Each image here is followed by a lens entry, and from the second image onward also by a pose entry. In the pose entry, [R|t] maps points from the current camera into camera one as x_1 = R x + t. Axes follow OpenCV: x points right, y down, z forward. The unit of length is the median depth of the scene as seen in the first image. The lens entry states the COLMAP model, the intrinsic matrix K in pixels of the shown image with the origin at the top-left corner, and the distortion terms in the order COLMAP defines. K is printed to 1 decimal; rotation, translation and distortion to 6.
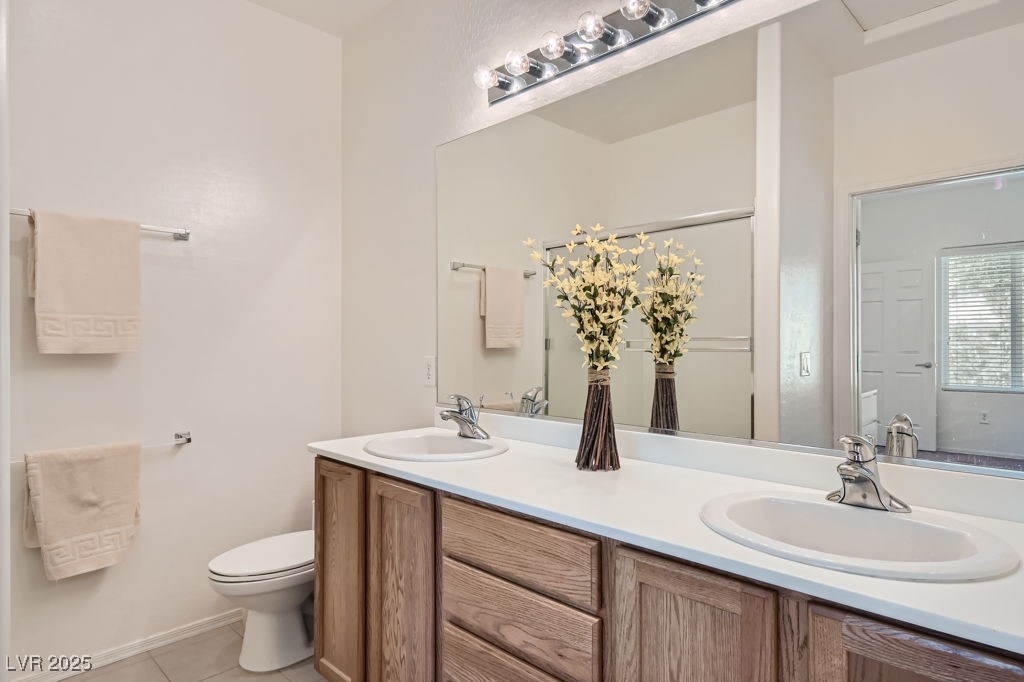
lens RADIAL K [[578.0, 0, 512.0], [0, 578.0, 341.0], [0, 0, 1]] dist [0.000206, 0.000024]
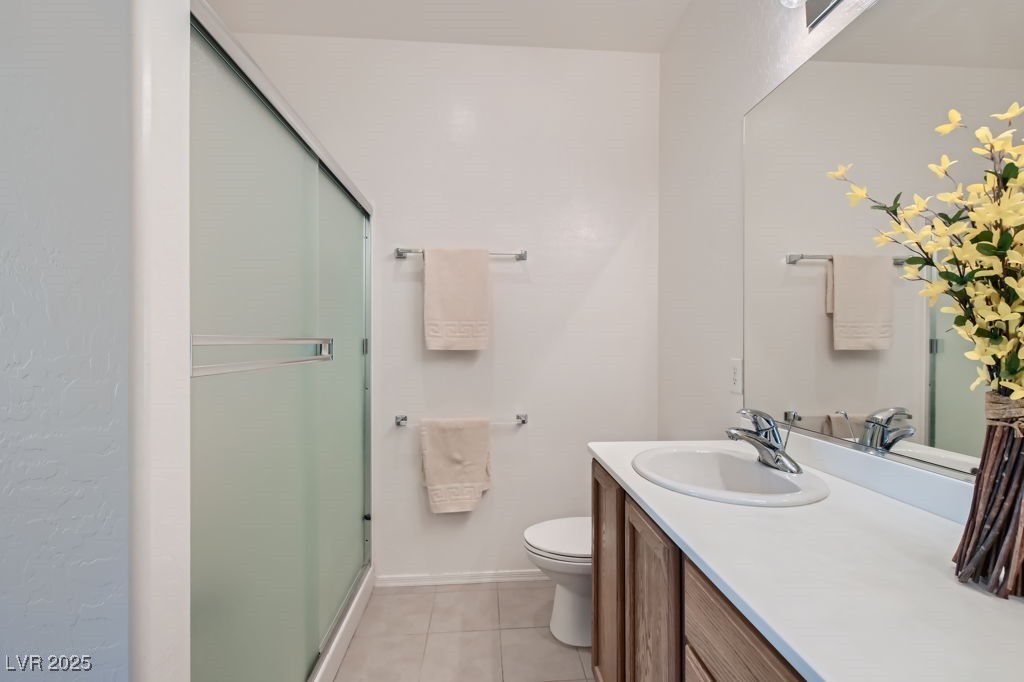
lens RADIAL K [[445.2, 0, 515.1], [0, 445.2, 341.3], [0, 0, 1]] dist [0.010312, -0.008368]
pose [[0.755273, 0.001736, -0.655408, 0.058016], [-0.003090, 0.999995, -0.000912, 0.002117], [0.655403, 0.002714, 0.755274, 0.327871]]
